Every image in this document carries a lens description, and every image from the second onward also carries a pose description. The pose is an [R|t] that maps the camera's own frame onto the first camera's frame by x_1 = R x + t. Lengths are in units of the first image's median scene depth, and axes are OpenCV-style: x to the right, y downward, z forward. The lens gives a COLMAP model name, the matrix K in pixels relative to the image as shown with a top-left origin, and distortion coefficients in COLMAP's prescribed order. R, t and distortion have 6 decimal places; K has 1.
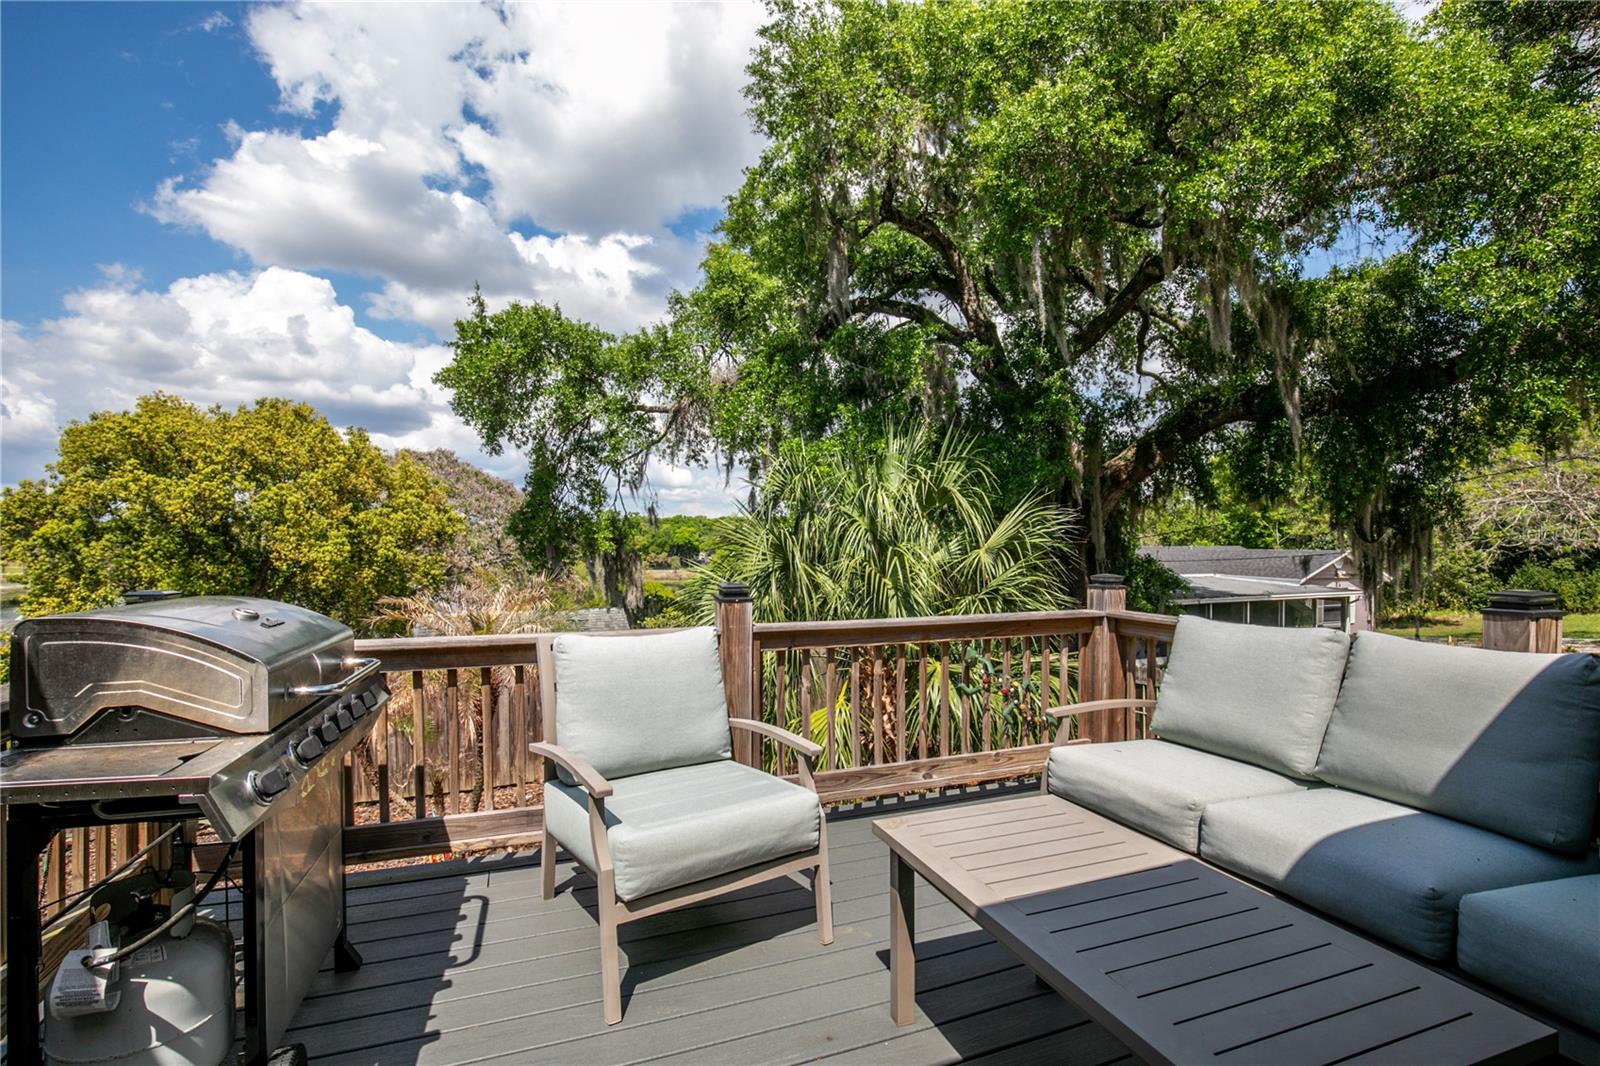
lens RADIAL K [[731.3, 0, 797.6], [0, 731.3, 542.0], [0, 0, 1]] dist [-0.026875, 0.000319]
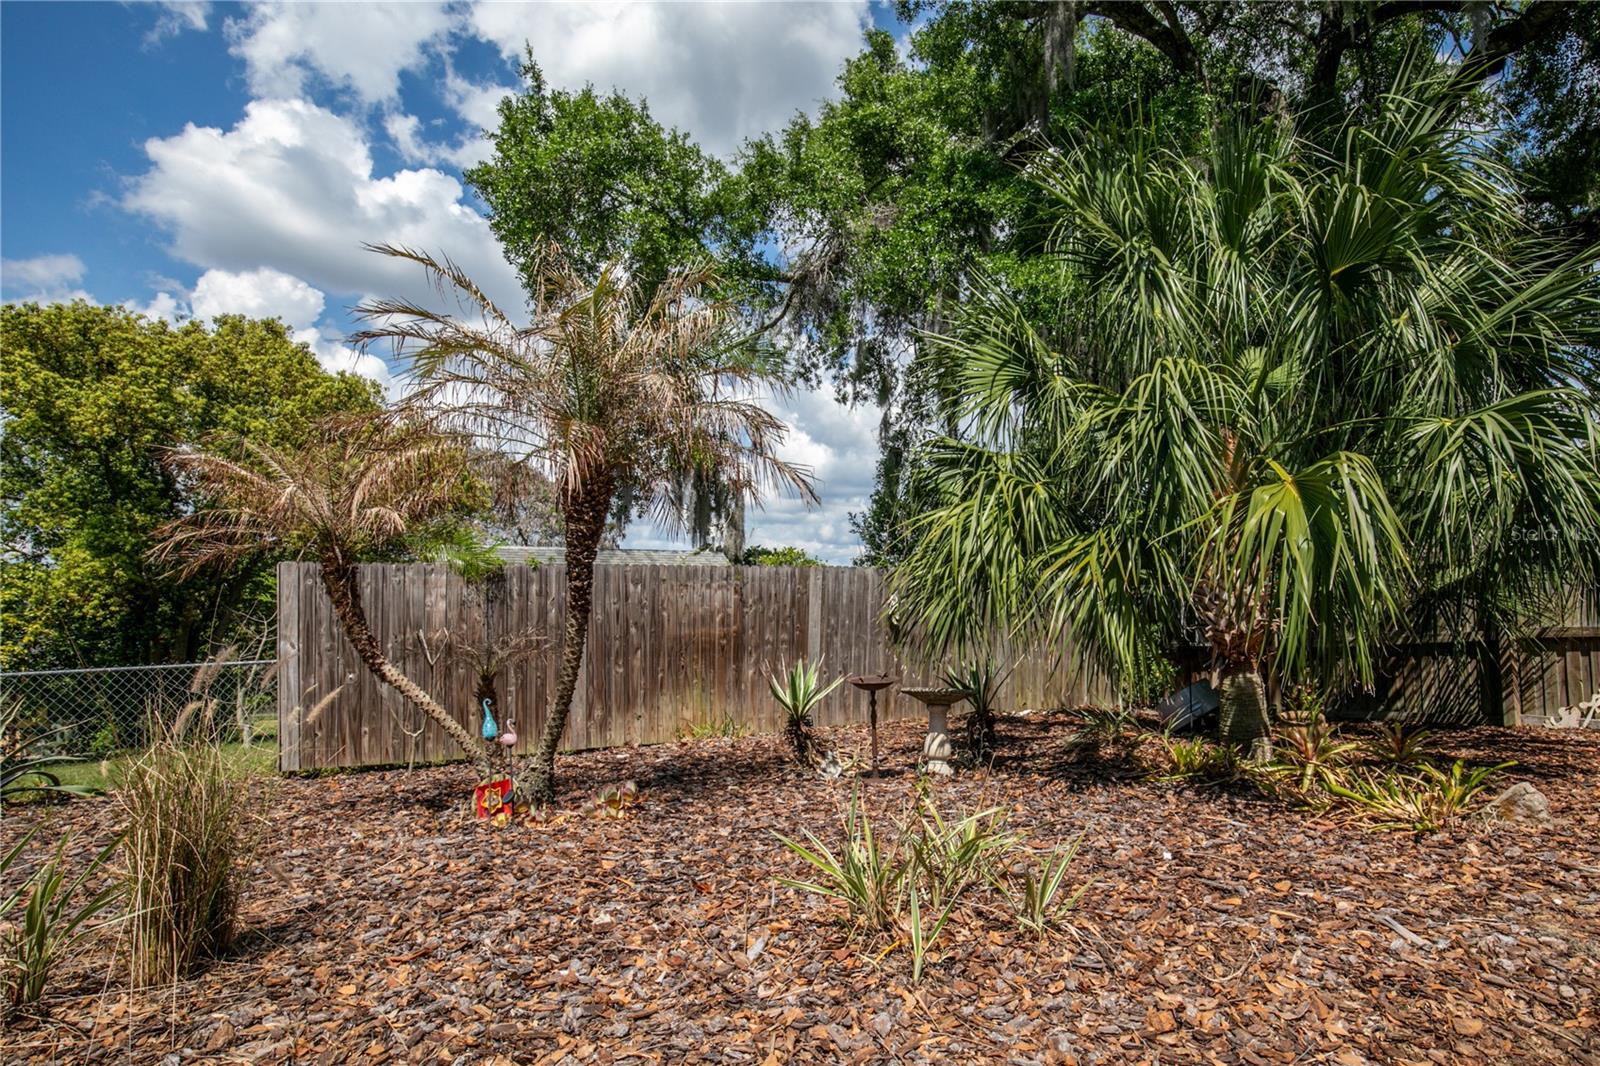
lens RADIAL K [[789.5, 0, 863.3], [0, 789.5, 607.1], [0, 0, 1]] dist [-0.014735, -0.000271]
pose [[0.999441, 0.006596, 0.032761, -0.117172], [-0.006326, 0.999945, -0.008336, 0.140417], [-0.032814, 0.008124, 0.999428, 0.200017]]
